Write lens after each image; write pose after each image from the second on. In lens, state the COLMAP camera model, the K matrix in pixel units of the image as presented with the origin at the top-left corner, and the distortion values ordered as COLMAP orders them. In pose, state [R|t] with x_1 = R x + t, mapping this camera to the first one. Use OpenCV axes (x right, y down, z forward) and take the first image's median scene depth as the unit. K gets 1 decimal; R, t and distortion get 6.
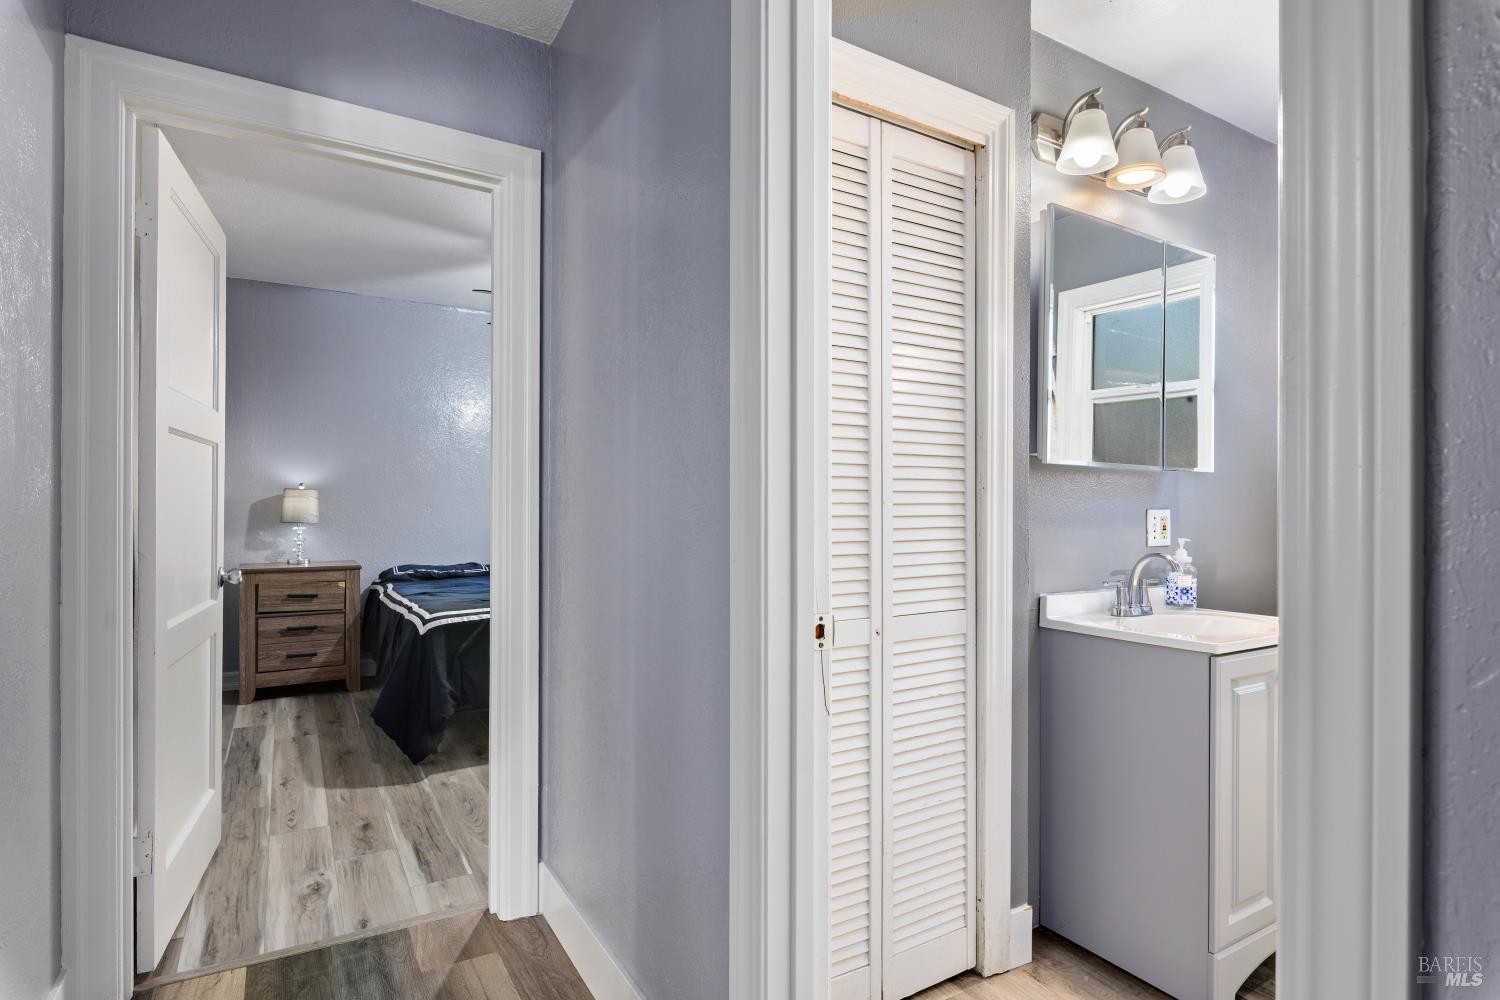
lens RADIAL K [[782.7, 0, 751.2], [0, 782.7, 509.4], [0, 0, 1]] dist [0.001489, 0.000083]
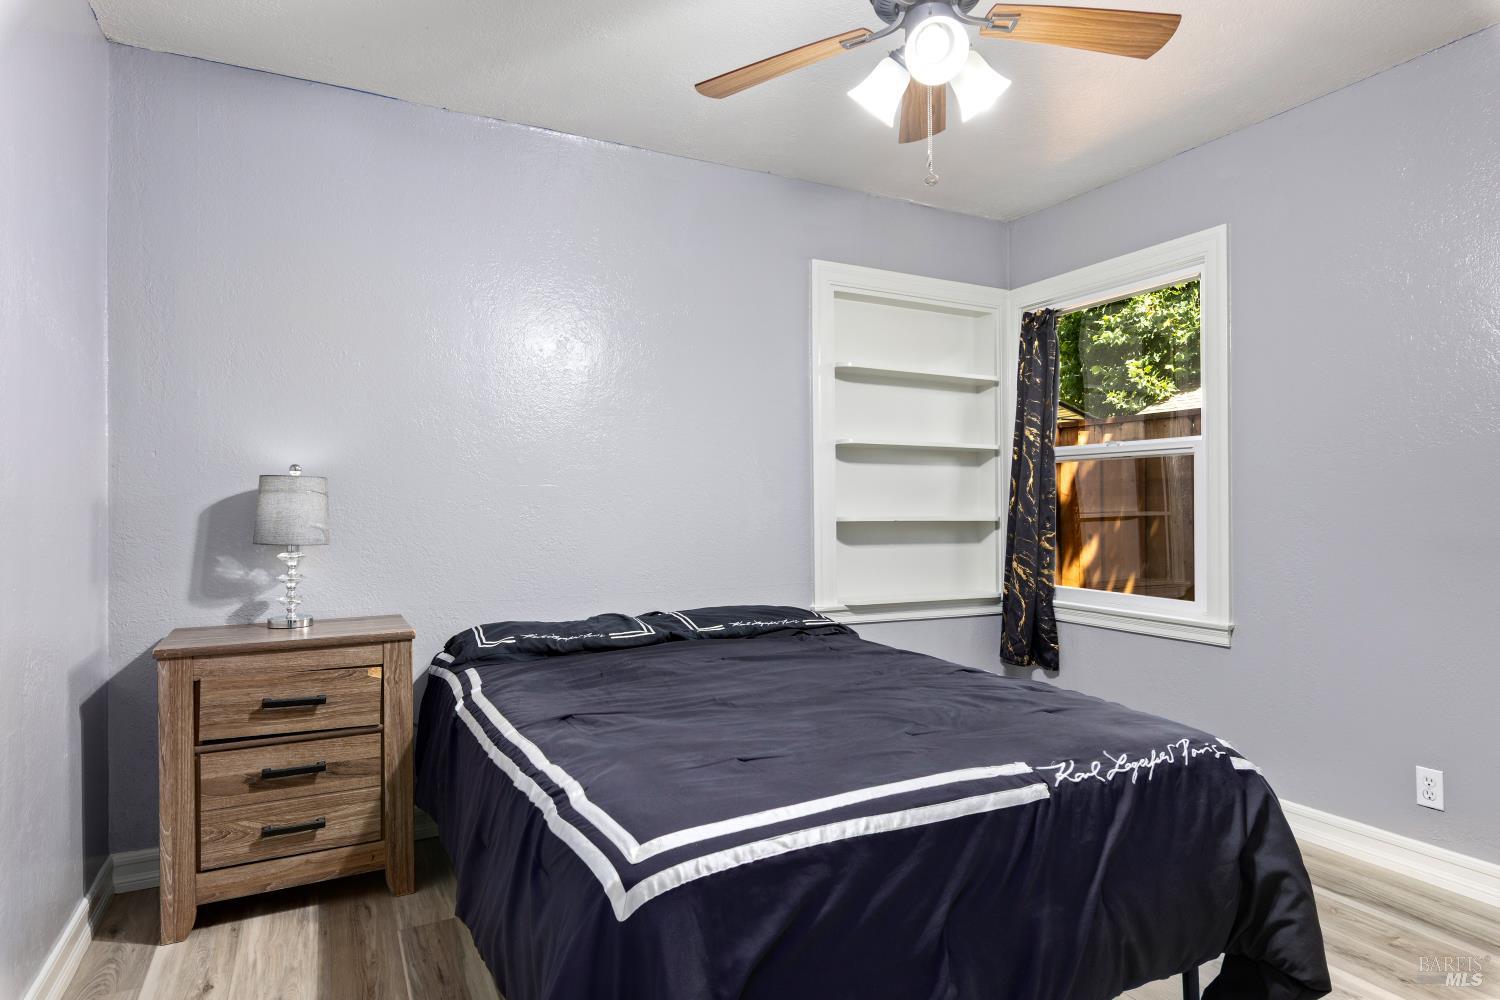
lens RADIAL K [[854.9, 0, 750.7], [0, 854.9, 502.2], [0, 0, 1]] dist [0.005868, 0.001147]
pose [[0.996760, -0.017890, -0.078424, -0.253096], [0.016351, 0.999662, -0.020223, 0.005844], [0.078759, 0.018875, 0.996715, 0.497854]]
